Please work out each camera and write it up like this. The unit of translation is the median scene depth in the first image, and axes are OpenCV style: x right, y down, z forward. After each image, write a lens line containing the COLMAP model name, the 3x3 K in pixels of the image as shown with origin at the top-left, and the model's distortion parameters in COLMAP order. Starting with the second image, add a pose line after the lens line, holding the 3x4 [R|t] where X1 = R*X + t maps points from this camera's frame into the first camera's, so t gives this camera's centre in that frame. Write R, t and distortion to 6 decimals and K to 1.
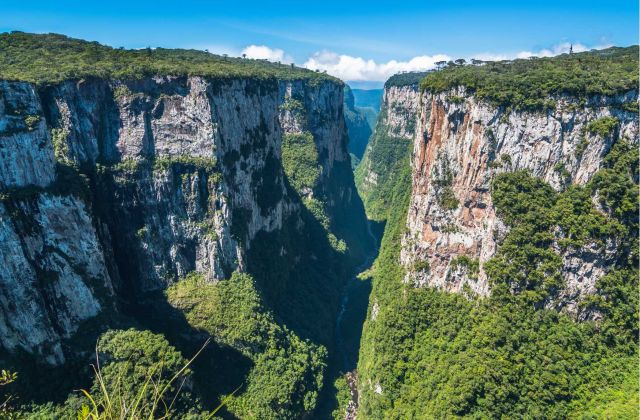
lens RADIAL K [[352.6, 0, 320.1], [0, 352.6, 210.4], [0, 0, 1]] dist [-0.011289, -0.000958]
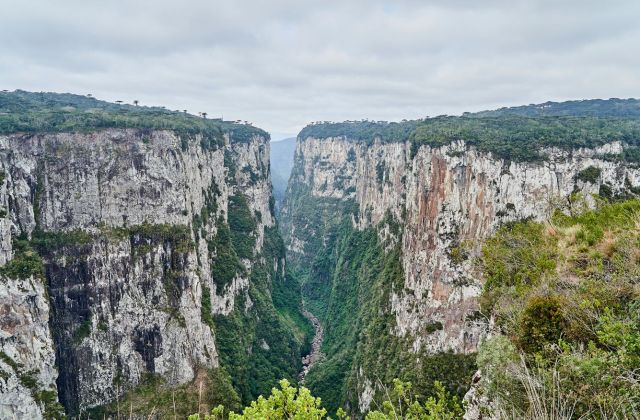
lens RADIAL K [[453.4, 0, 320.1], [0, 453.4, 209.2], [0, 0, 1]] dist [-0.004526, 0.009279]
pose [[0.966006, -0.042360, 0.255026, -0.306287], [0.087855, 0.981564, -0.169745, 0.030746], [-0.243134, 0.186380, 0.951918, -0.115800]]
